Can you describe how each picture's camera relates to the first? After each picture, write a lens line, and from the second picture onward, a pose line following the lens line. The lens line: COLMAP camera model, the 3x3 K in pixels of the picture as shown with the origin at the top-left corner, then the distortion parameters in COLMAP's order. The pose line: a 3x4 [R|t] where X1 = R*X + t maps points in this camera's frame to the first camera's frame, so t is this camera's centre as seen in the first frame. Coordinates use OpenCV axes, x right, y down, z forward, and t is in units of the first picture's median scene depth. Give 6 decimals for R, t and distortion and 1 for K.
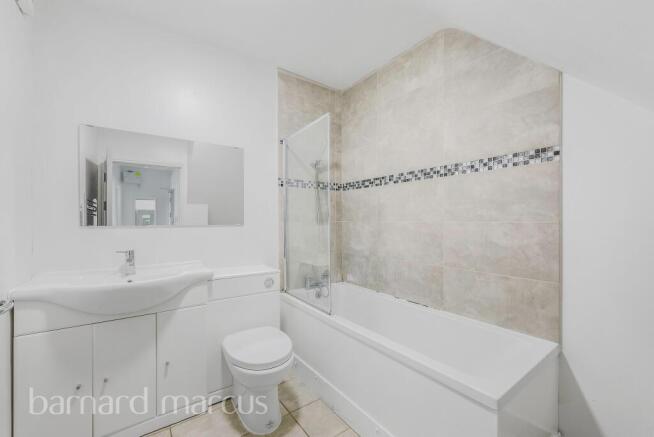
lens RADIAL K [[271.5, 0, 327.0], [0, 271.5, 218.5], [0, 0, 1]] dist [0.000253, 0.000009]
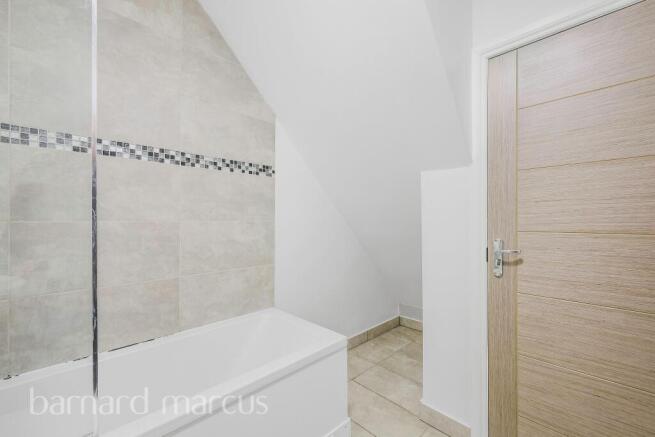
lens RADIAL K [[271.9, 0, 327.5], [0, 271.9, 218.5], [0, 0, 1]] dist [0.000253, 0.000009]
pose [[-0.159257, 0.010269, 0.987184, -0.469000], [-0.004349, 0.999929, -0.011103, 0.011978], [-0.987228, -0.006062, -0.159201, 0.749732]]
